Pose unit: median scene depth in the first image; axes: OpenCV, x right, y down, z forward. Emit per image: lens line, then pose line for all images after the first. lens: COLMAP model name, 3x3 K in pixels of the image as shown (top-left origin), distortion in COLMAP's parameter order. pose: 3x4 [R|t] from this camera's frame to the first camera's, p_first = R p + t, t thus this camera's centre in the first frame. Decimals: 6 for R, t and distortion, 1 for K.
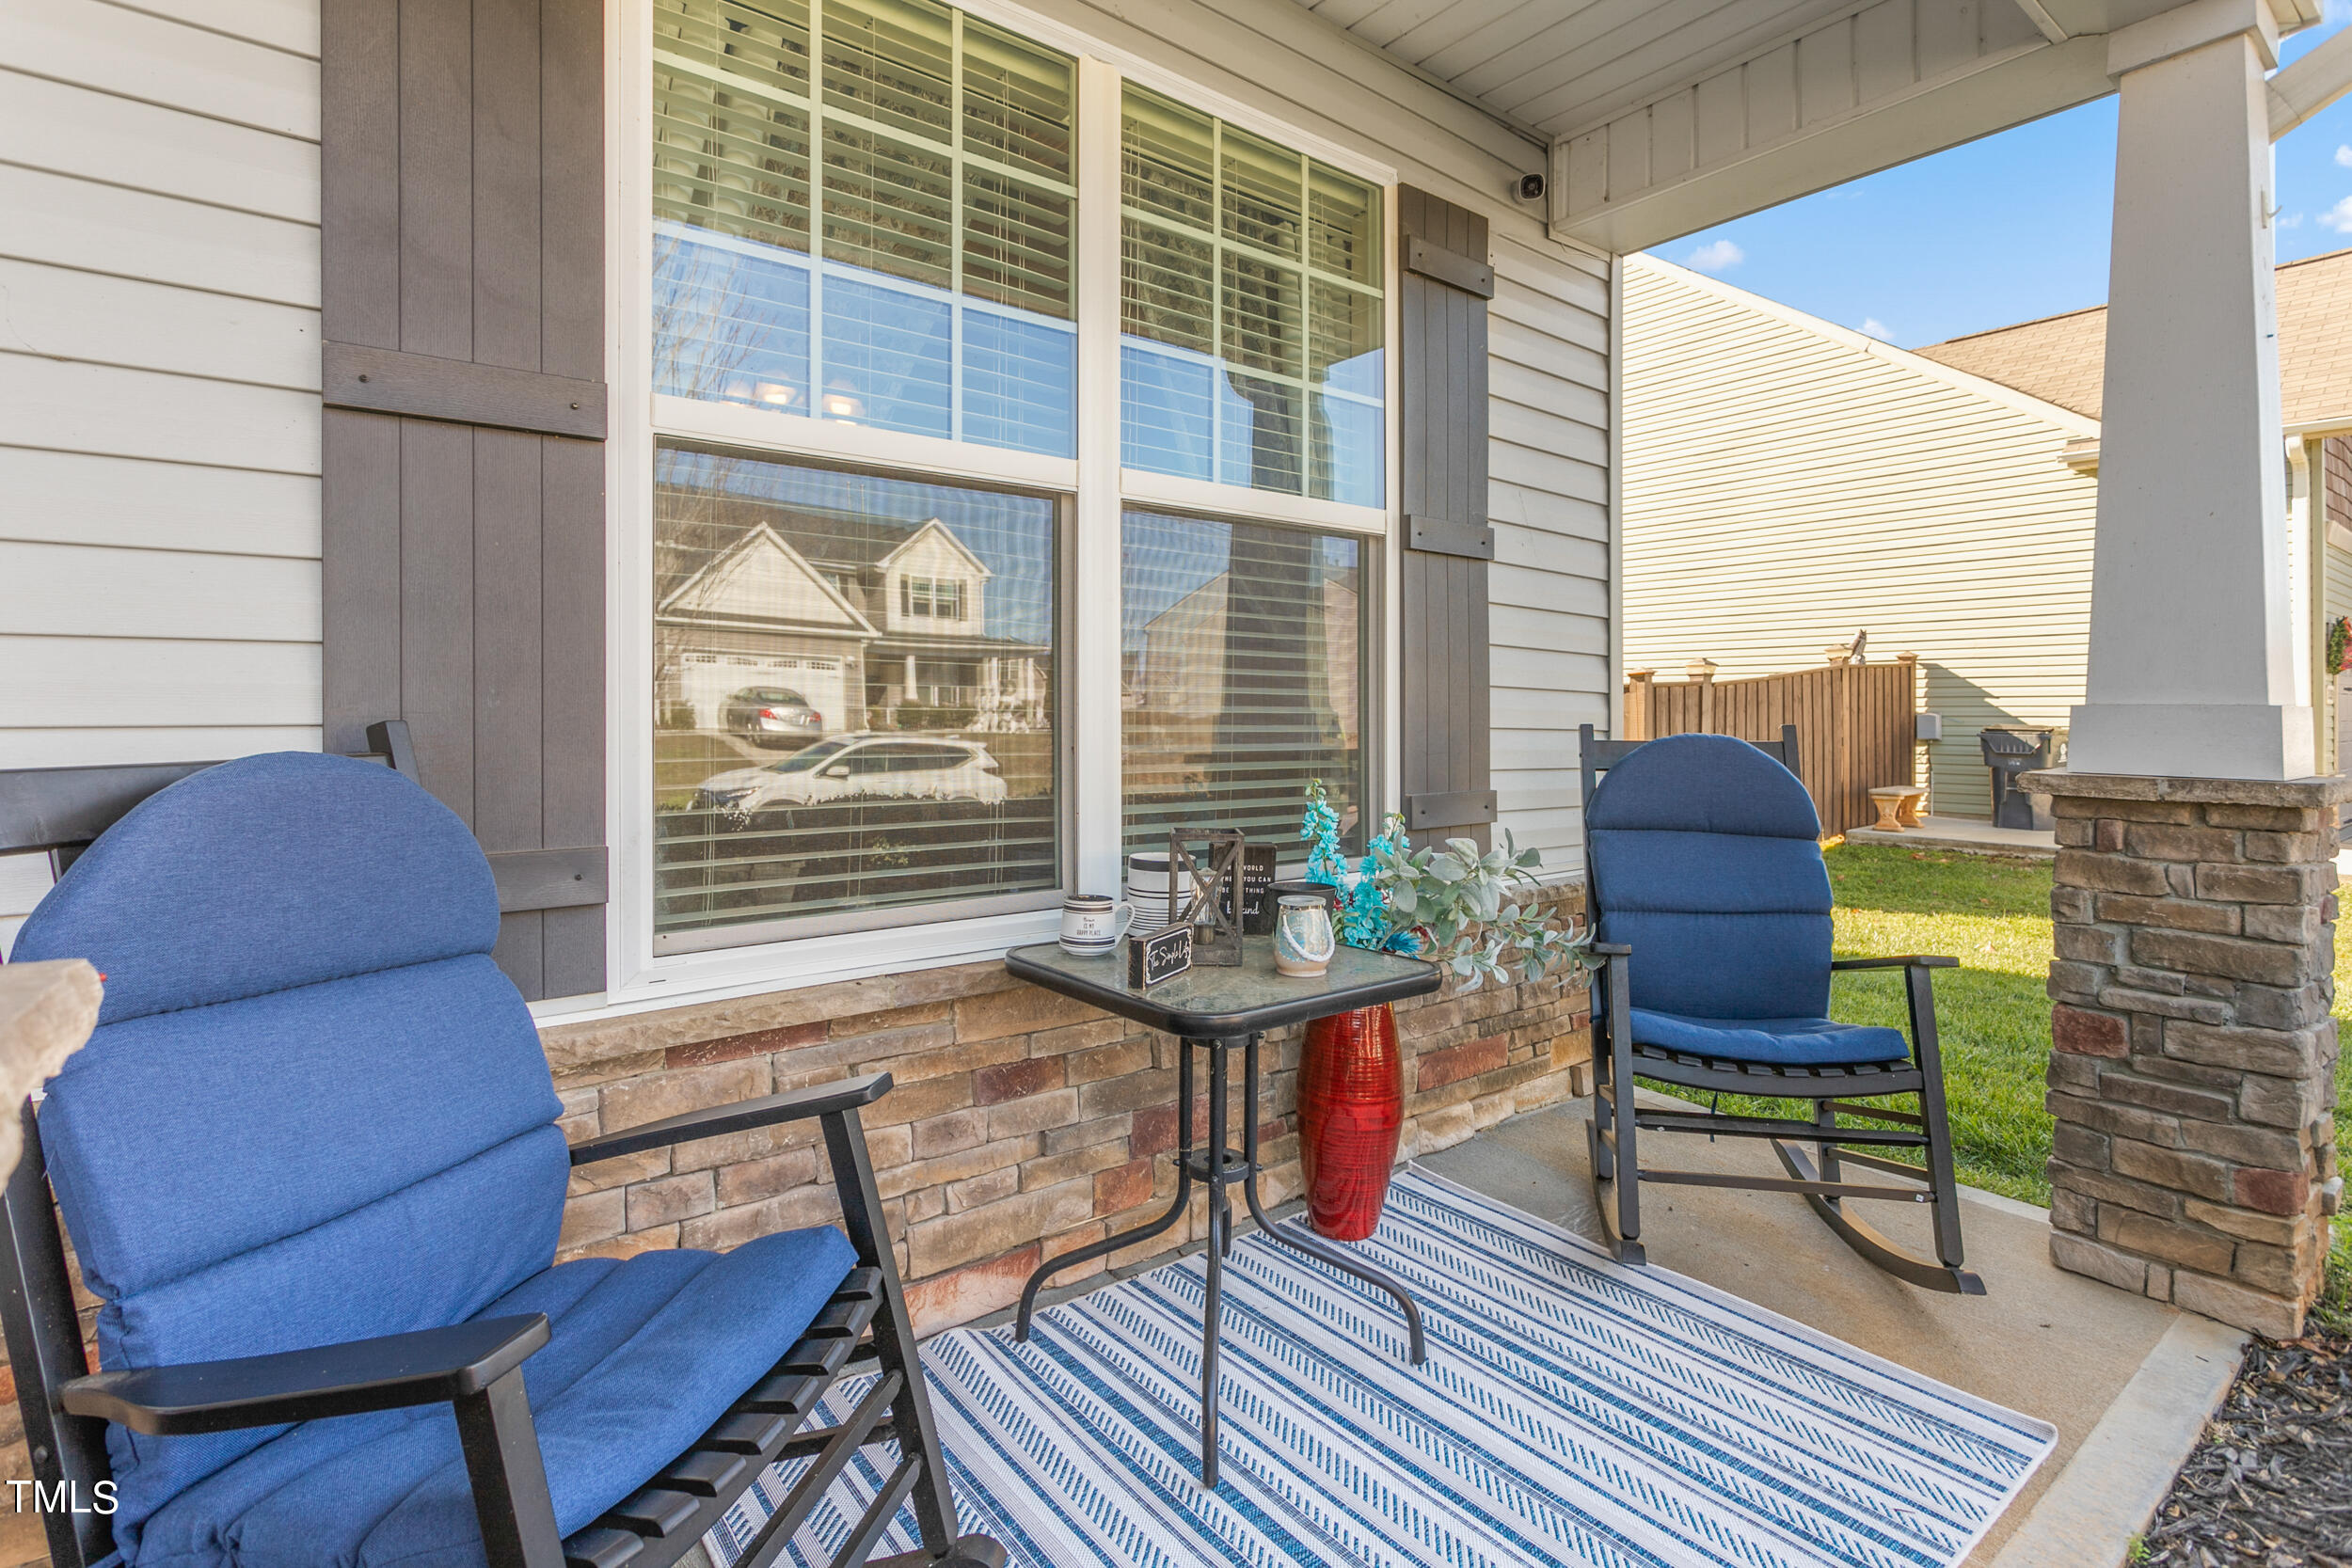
lens RADIAL K [[1132.5, 0, 1165.7], [0, 1132.5, 714.2], [0, 0, 1]] dist [-0.000214, -0.000146]
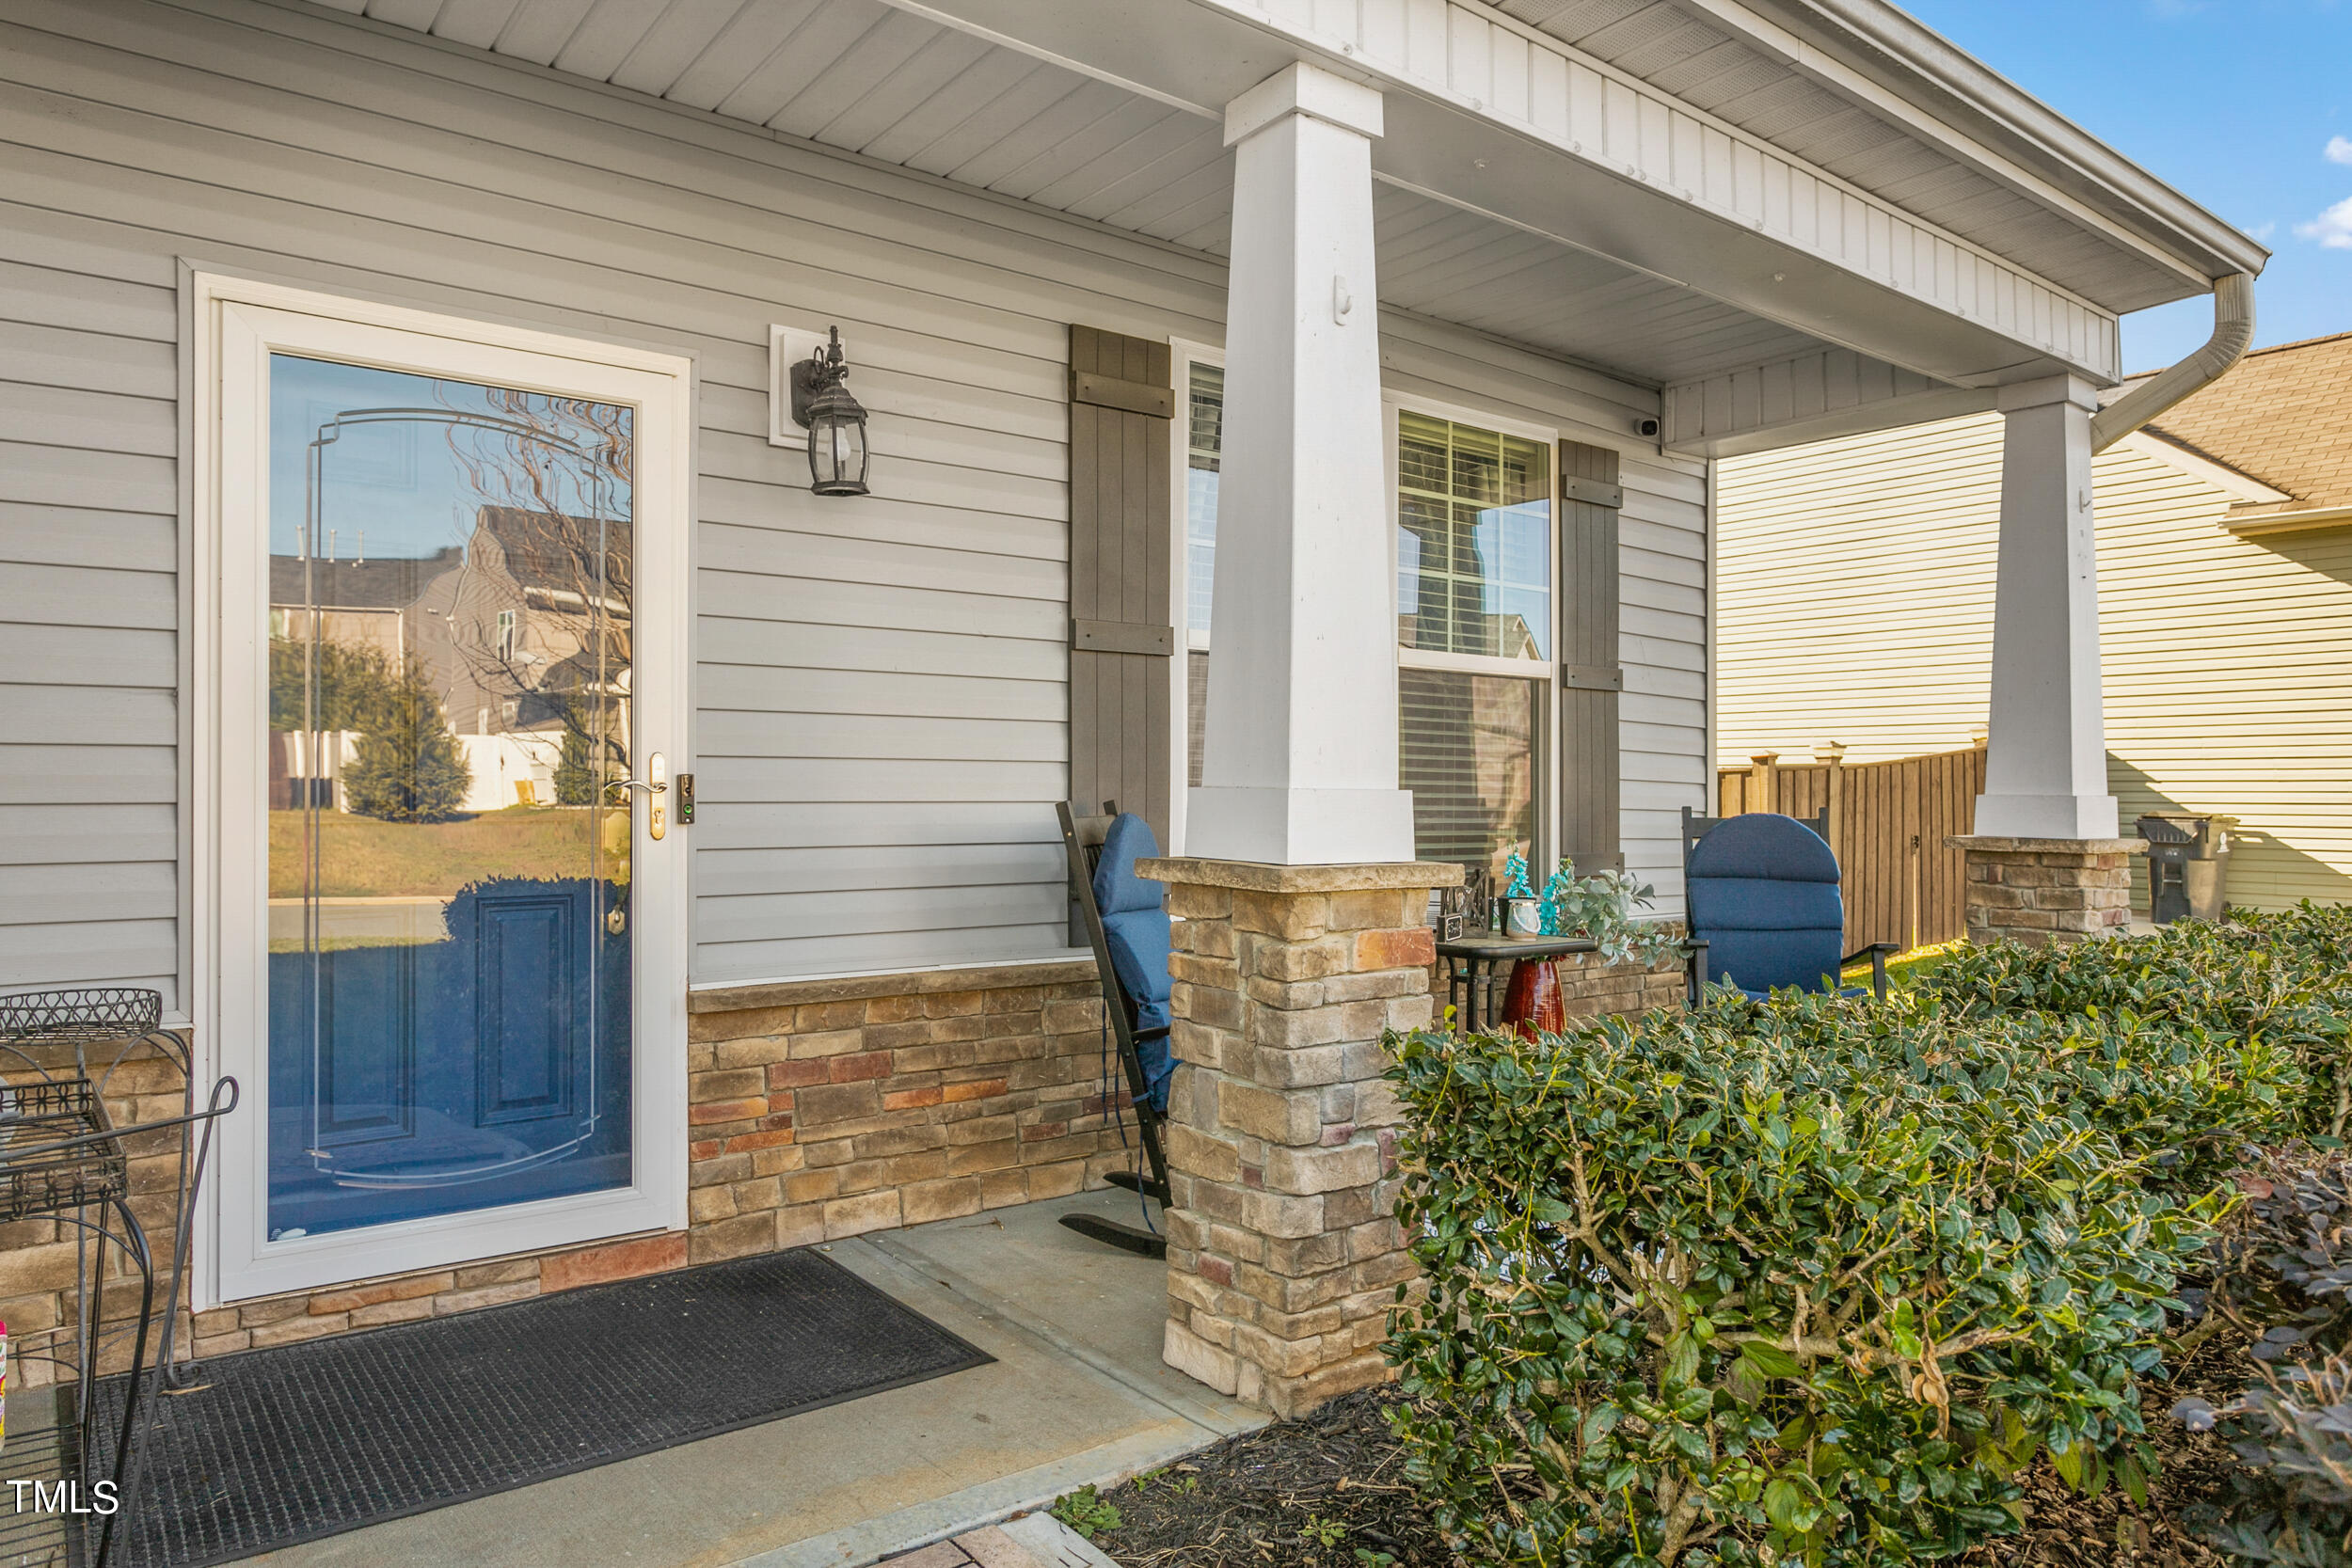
lens RADIAL K [[1486.6, 0, 1176.0], [0, 1486.6, 784.0], [0, 0, 1]] dist [-0.000388, 0.000962]
pose [[0.999986, 0.003719, 0.003730, -0.289496], [-0.003688, 0.999959, -0.008313, -0.001734], [-0.003761, 0.008299, 0.999958, -0.901833]]
